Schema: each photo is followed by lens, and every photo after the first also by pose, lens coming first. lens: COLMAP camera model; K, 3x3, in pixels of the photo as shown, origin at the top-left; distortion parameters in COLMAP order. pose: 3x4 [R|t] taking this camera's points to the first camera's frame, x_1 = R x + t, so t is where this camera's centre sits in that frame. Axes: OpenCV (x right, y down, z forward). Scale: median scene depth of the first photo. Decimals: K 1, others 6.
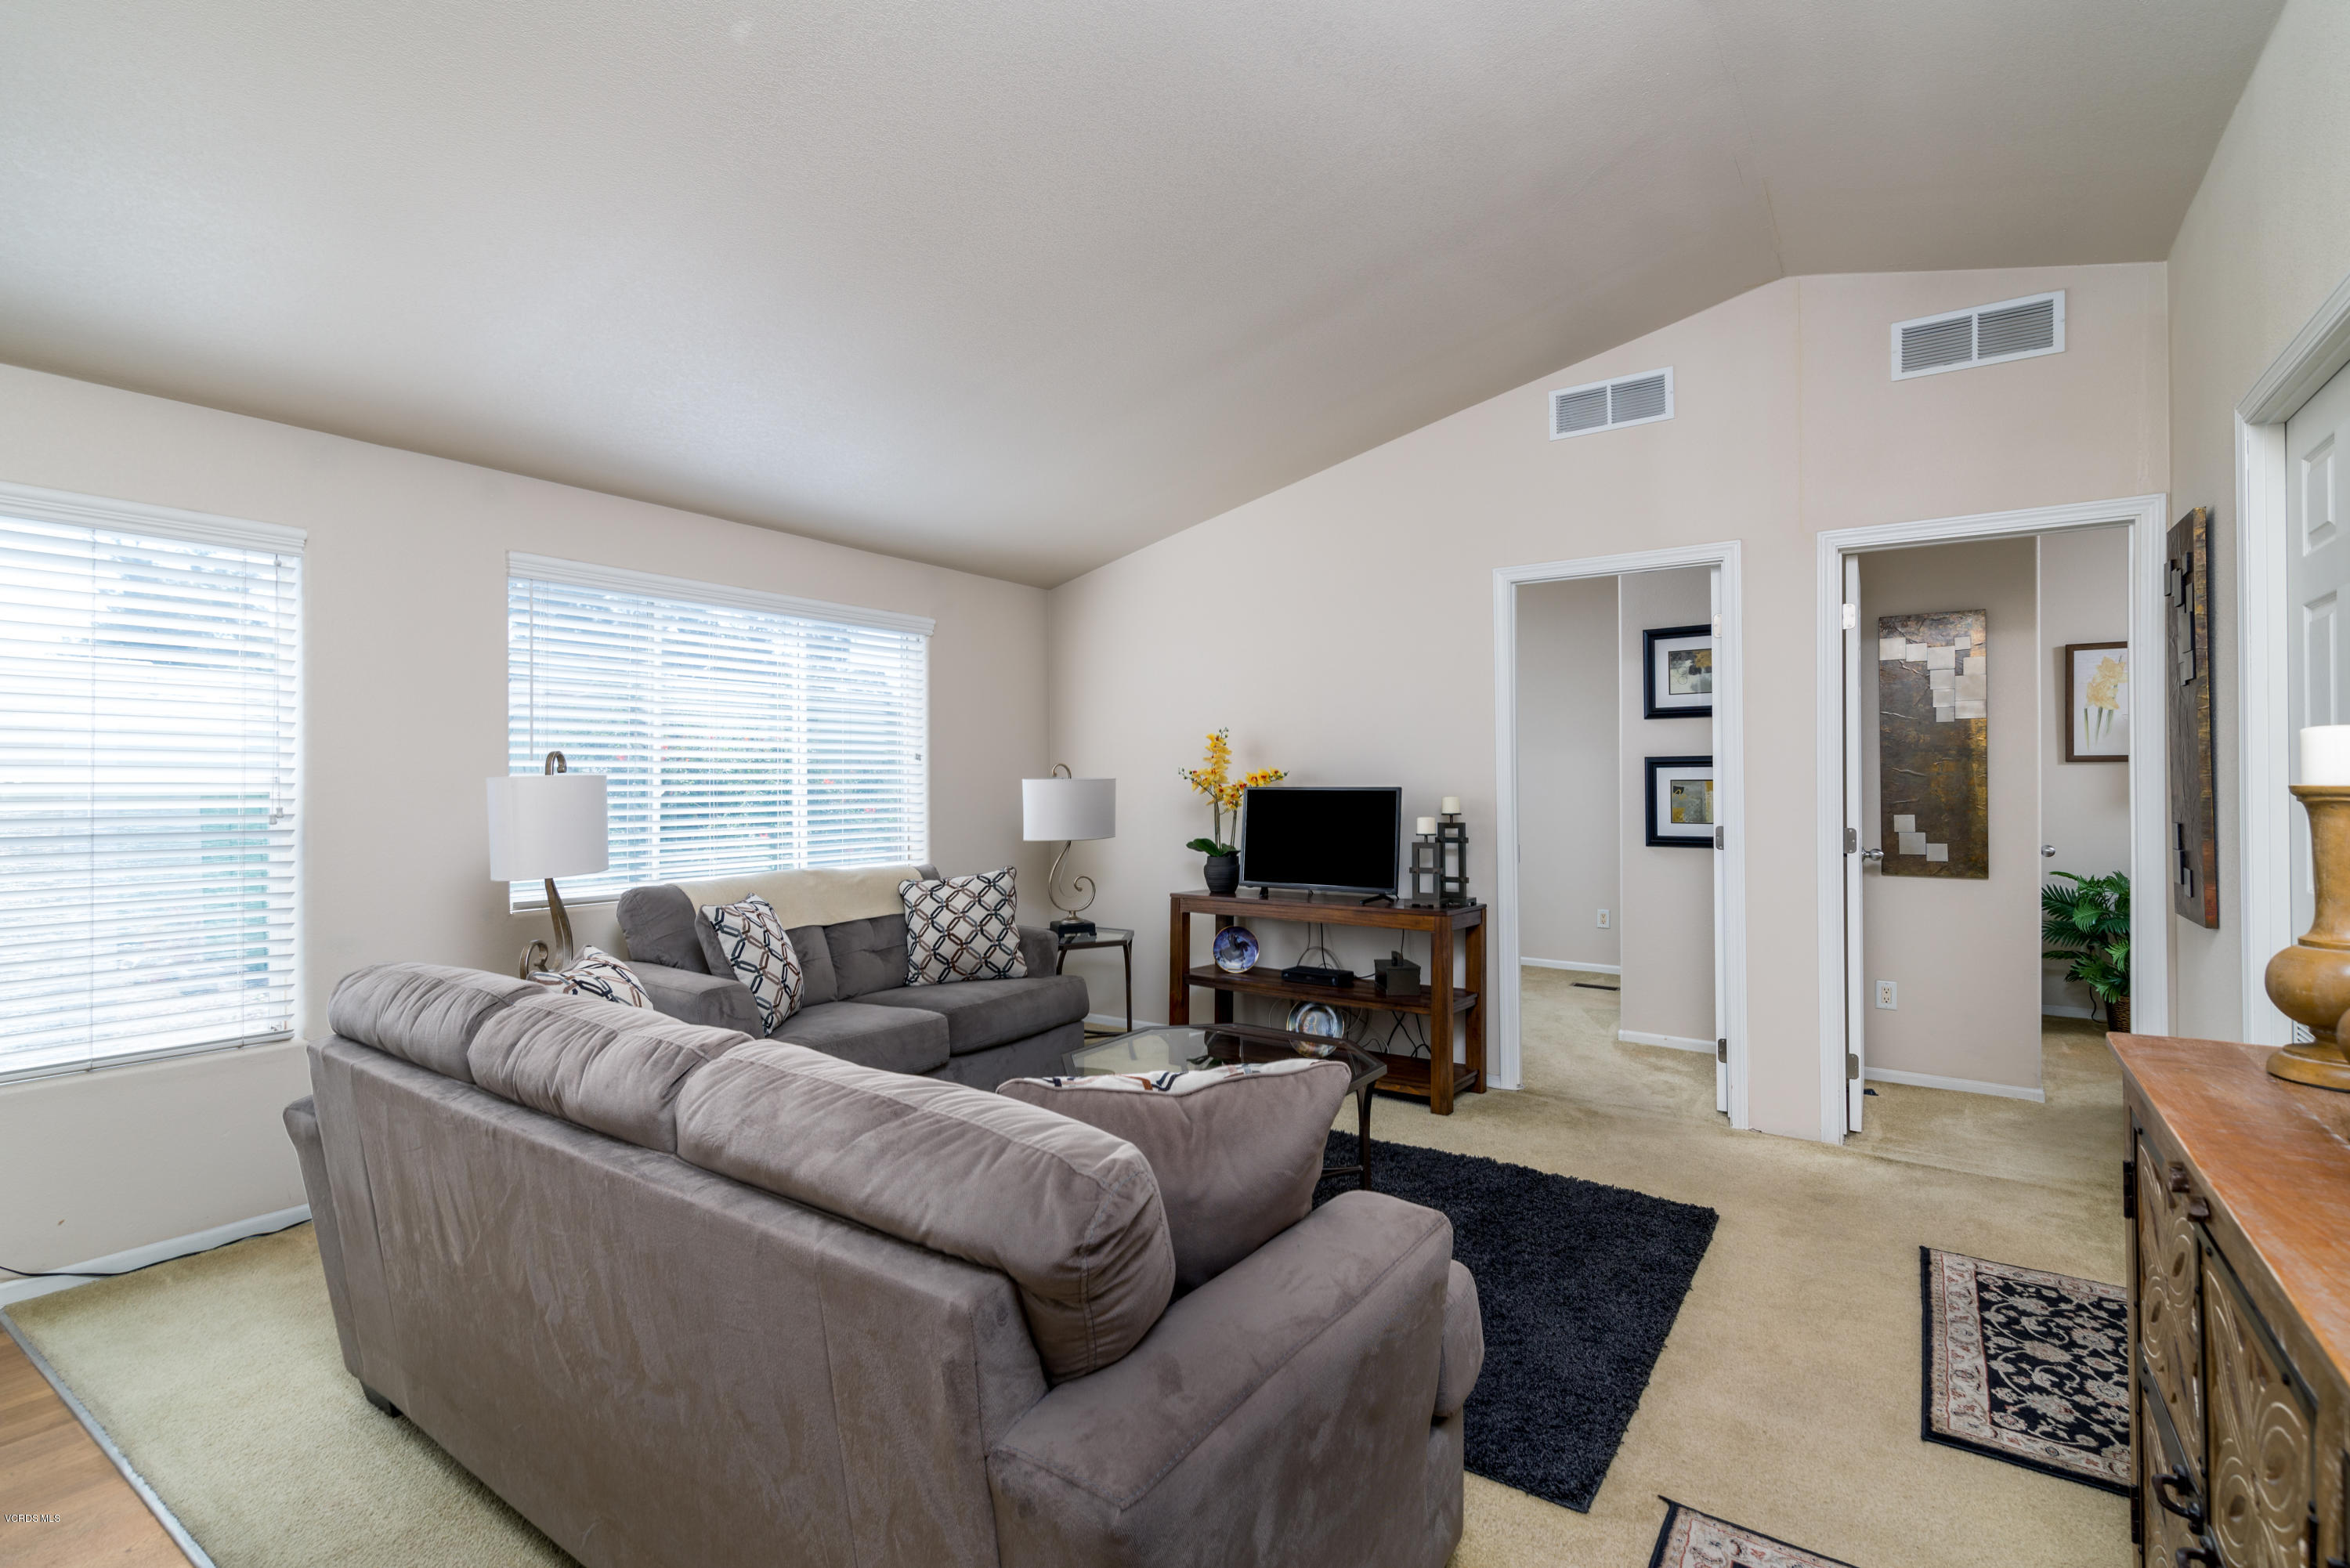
lens RADIAL K [[1074.6, 0, 1165.6], [0, 1074.6, 784.4], [0, 0, 1]] dist [0.004107, -0.000911]
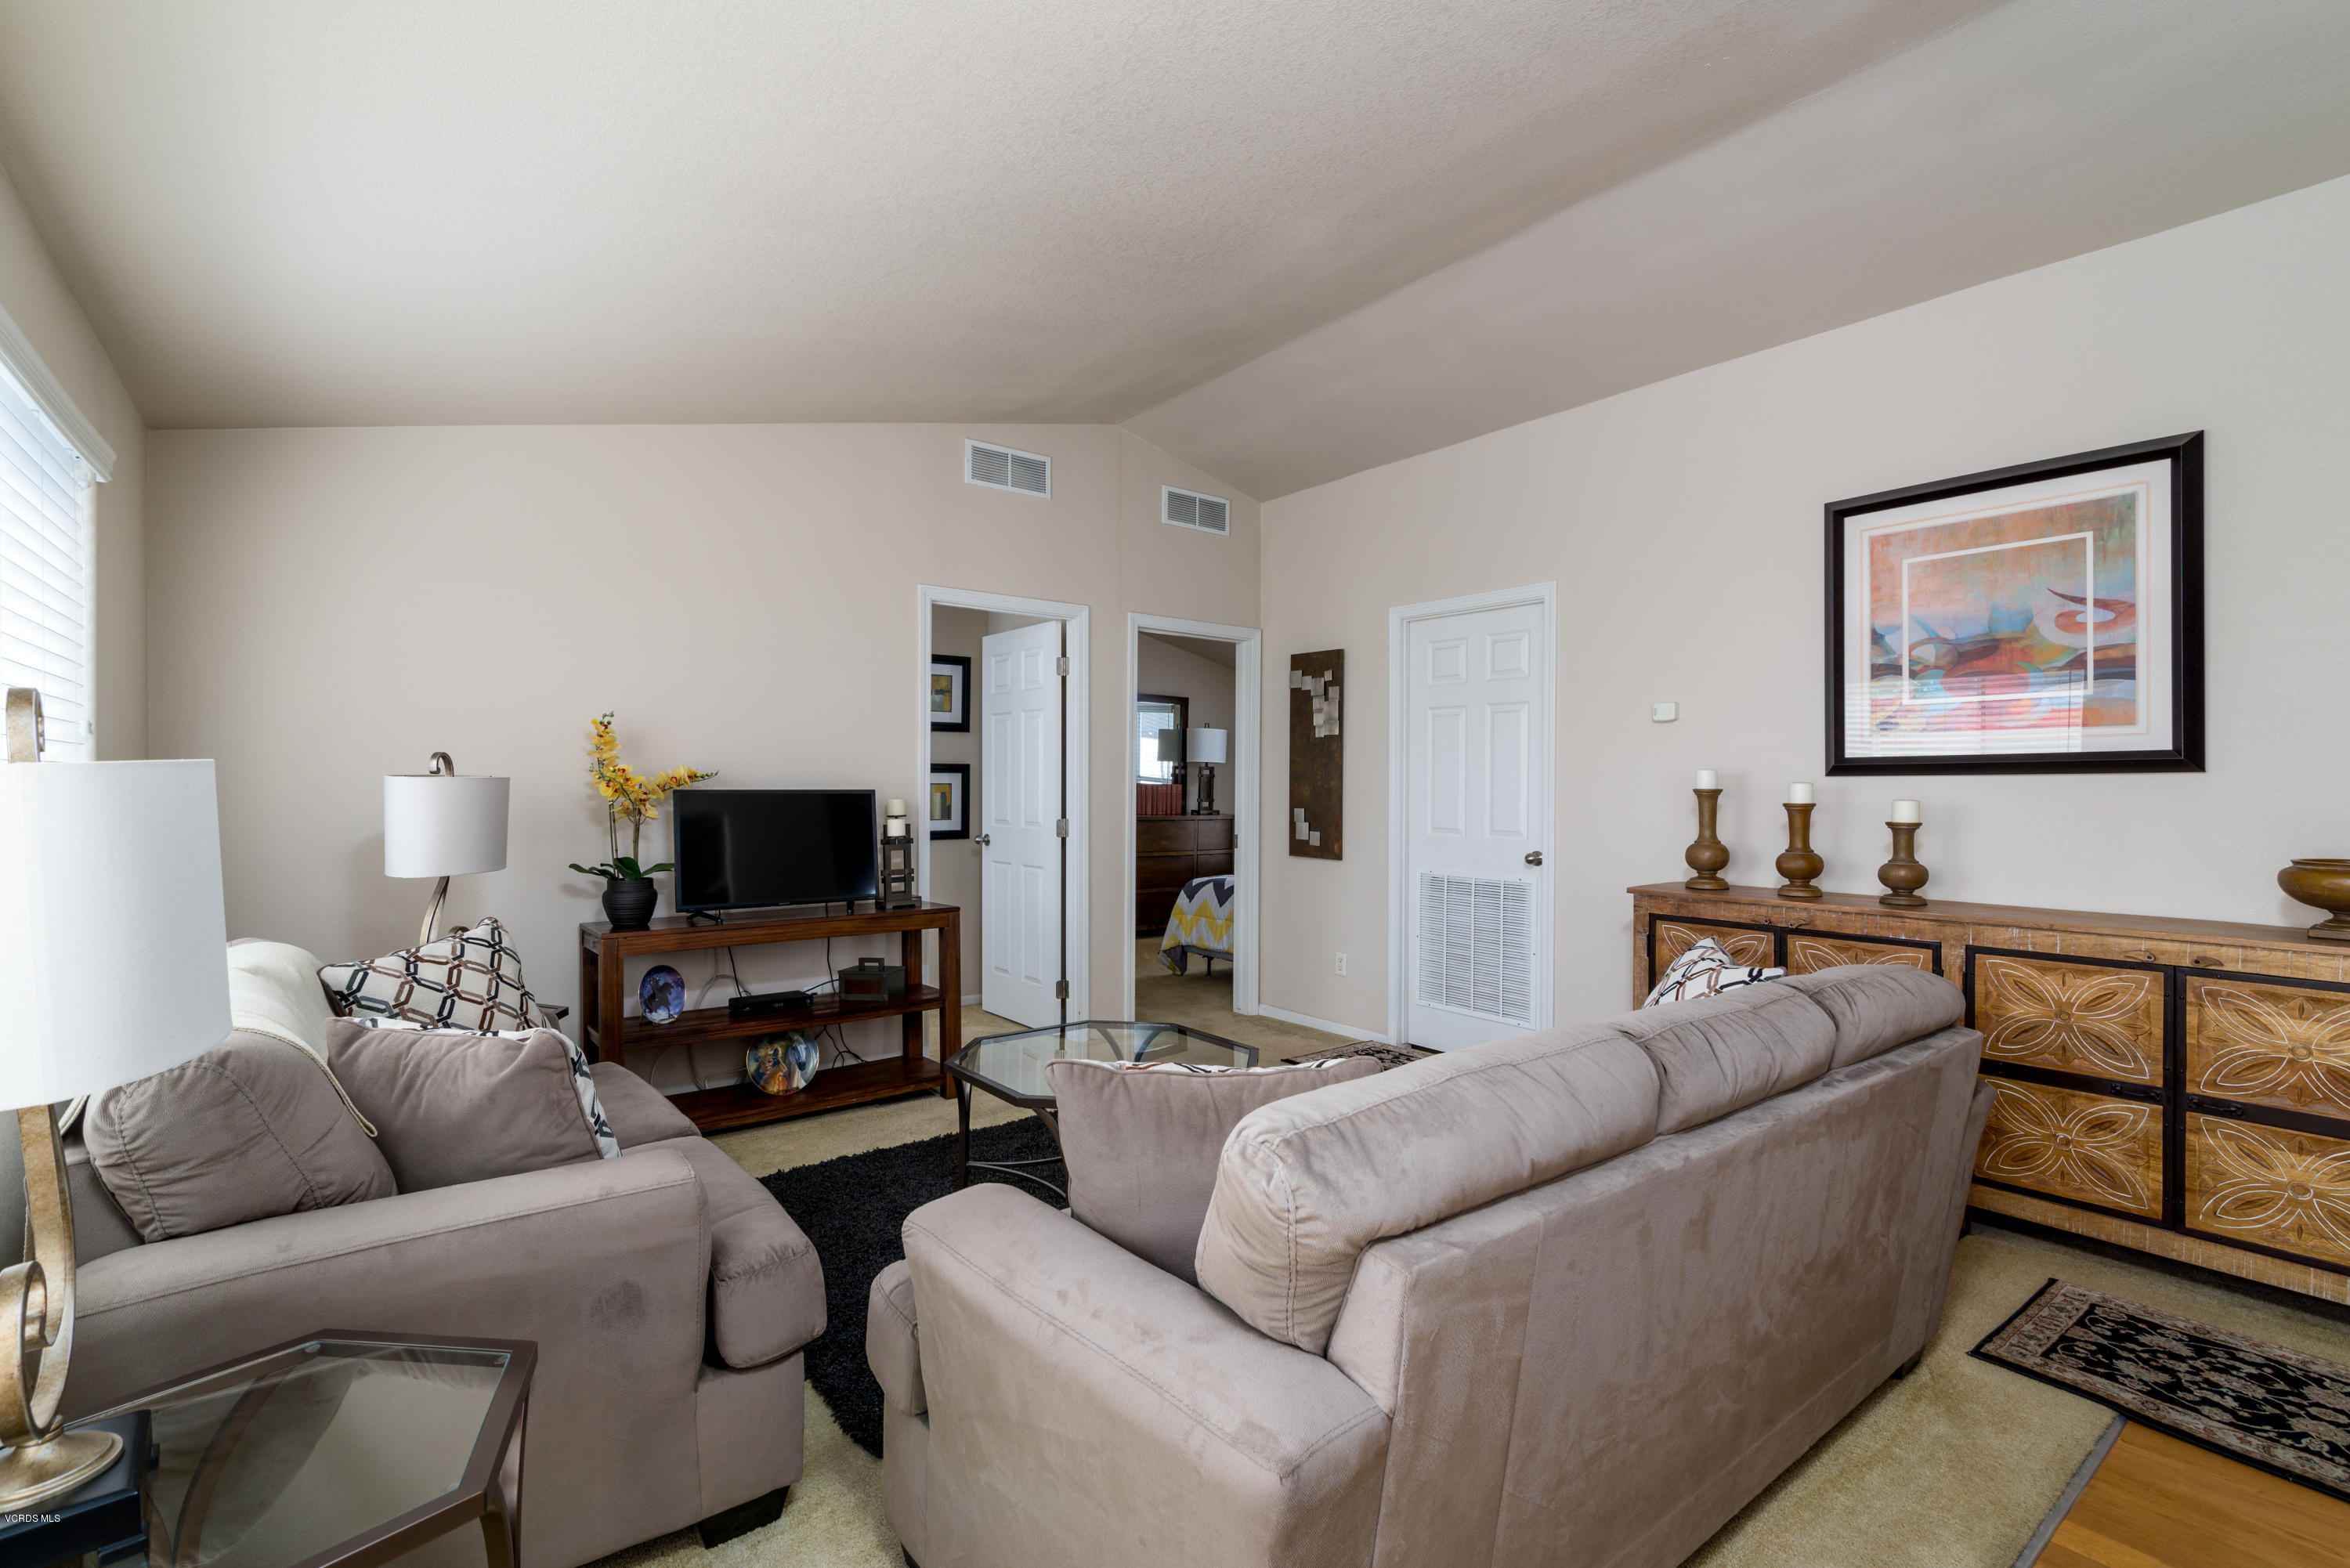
lens RADIAL K [[1074.6, 0, 1165.6], [0, 1074.6, 784.4], [0, 0, 1]] dist [0.004107, -0.000911]
pose [[0.295452, 0.006351, 0.955336, -0.597745], [-0.000936, 0.999979, -0.006358, 0.003922], [-0.955357, 0.000984, 0.295452, 0.424441]]
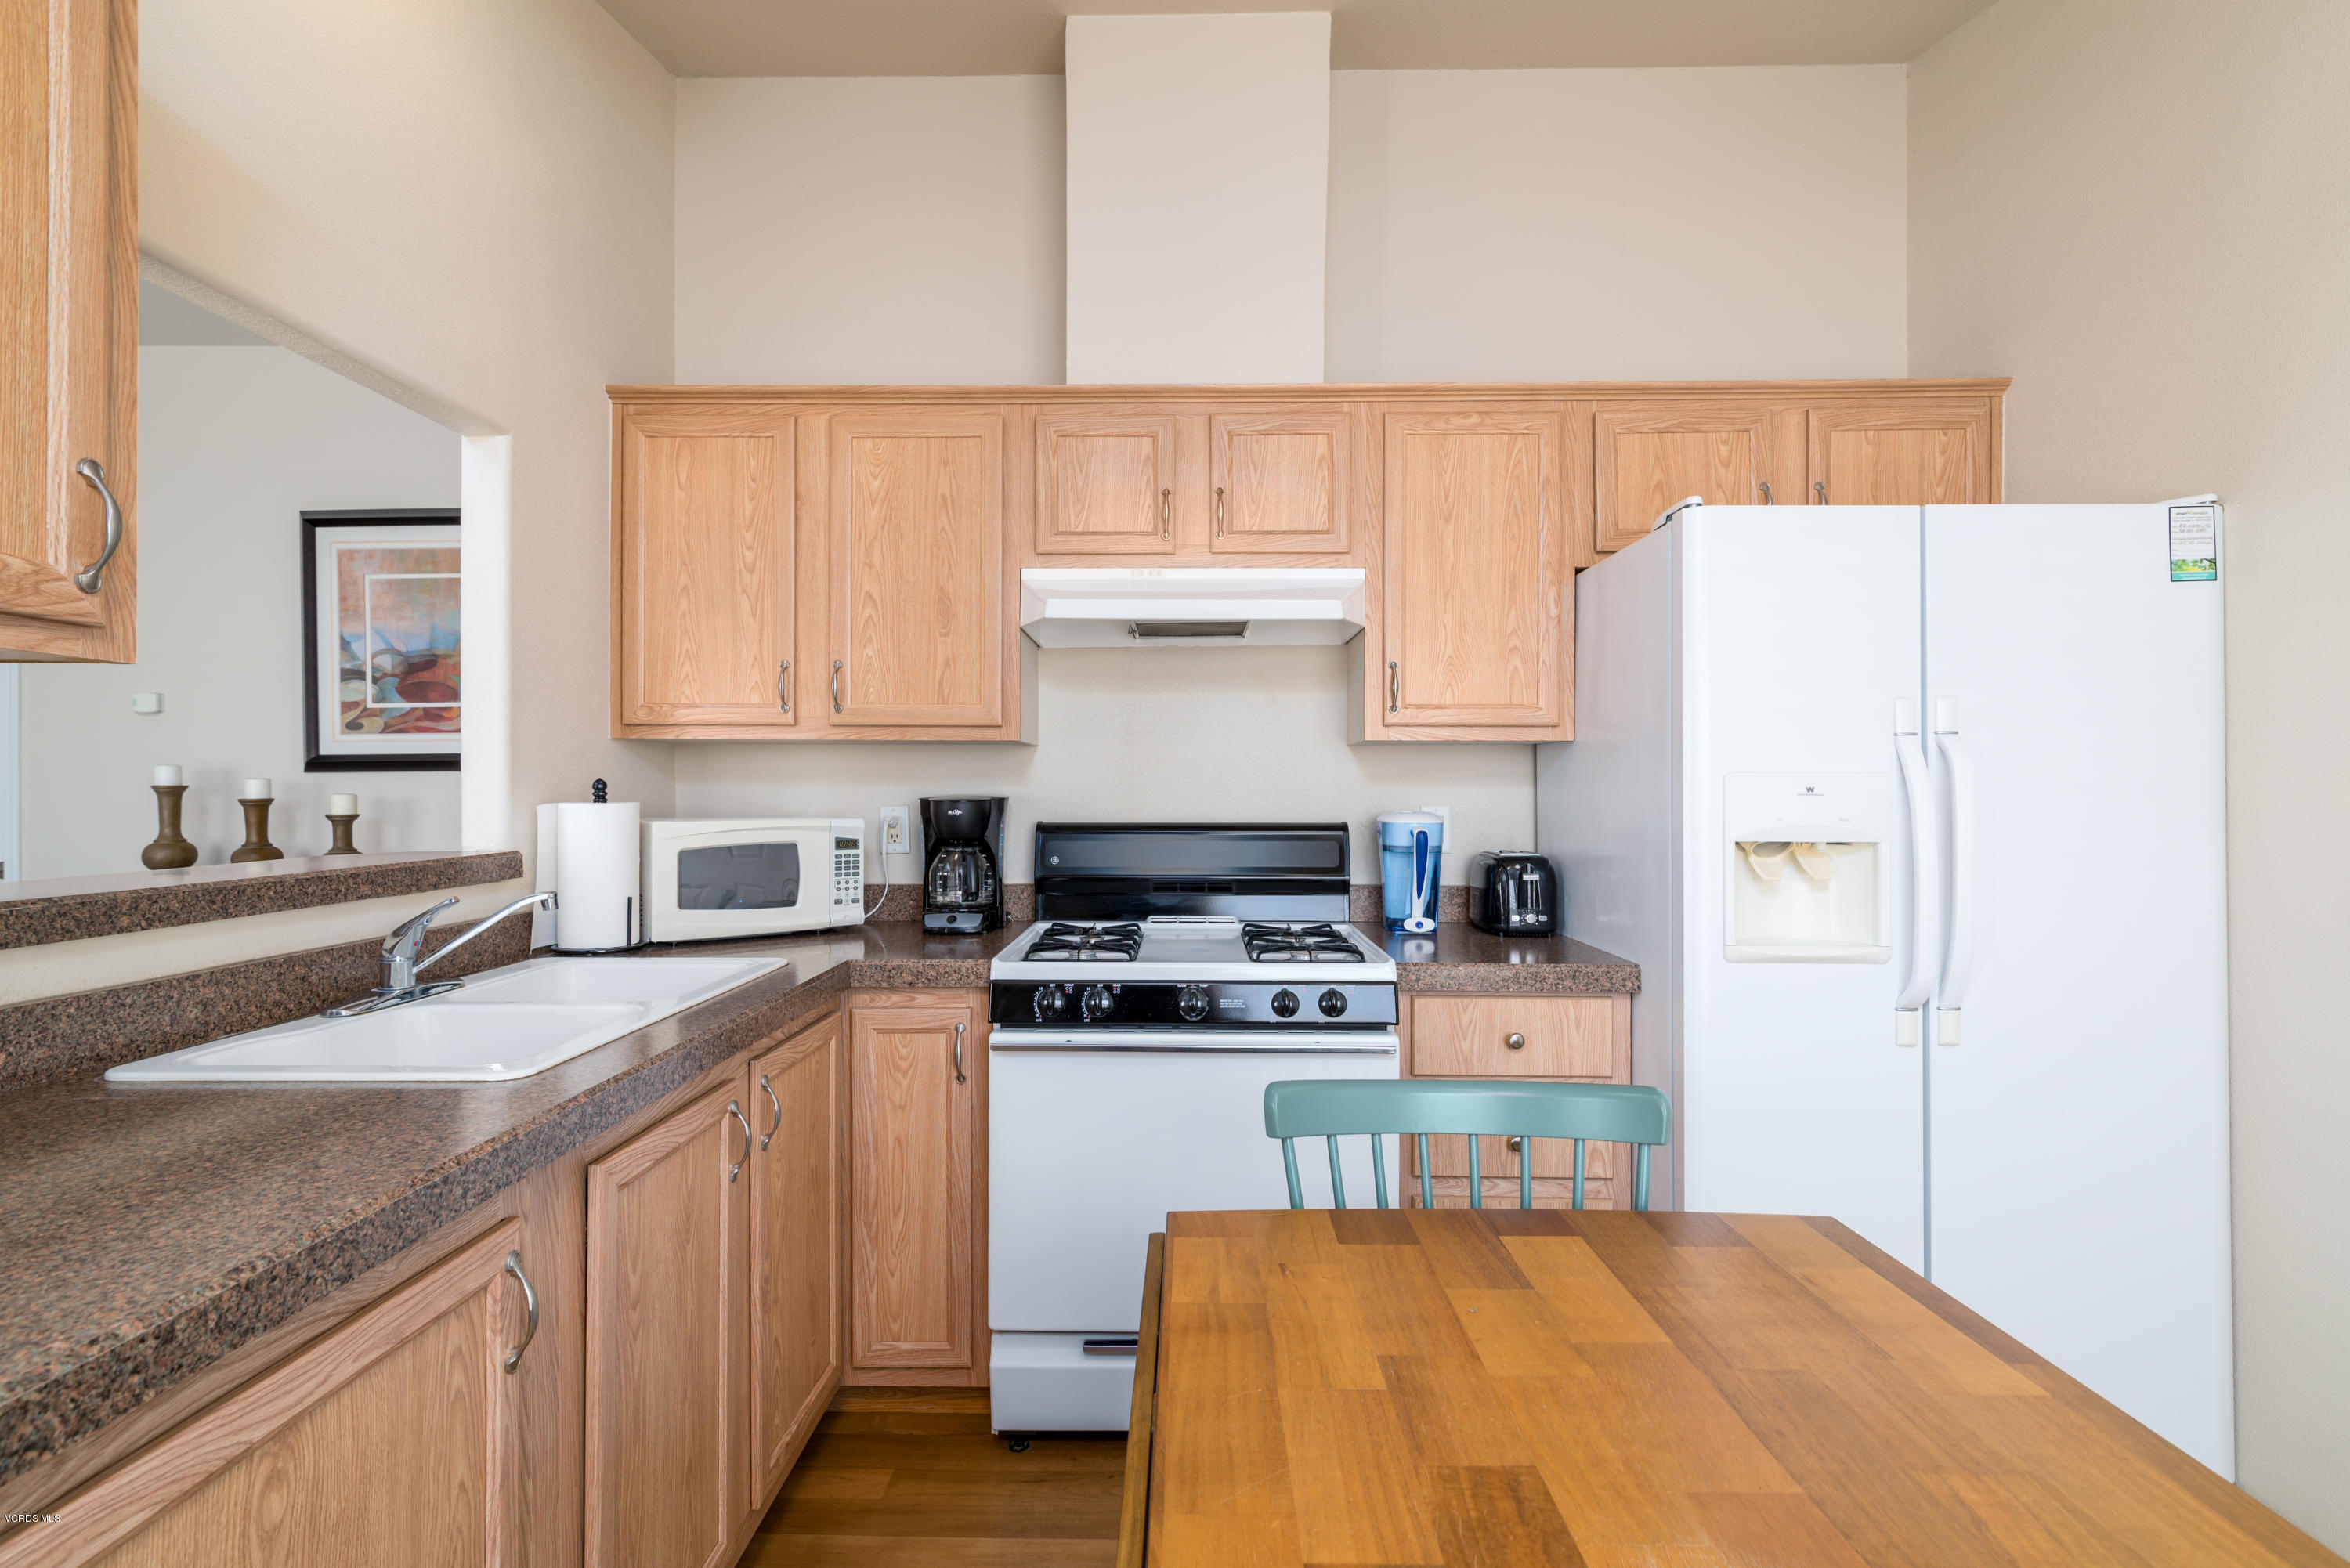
lens RADIAL K [[1074.6, 0, 1165.6], [0, 1074.6, 784.4], [0, 0, 1]] dist [0.004107, -0.000911]
pose [[-0.560985, 0.006189, 0.827803, -0.752197], [0.007591, 0.999968, -0.002331, 0.008506], [-0.827791, 0.004976, -0.561014, 0.113189]]
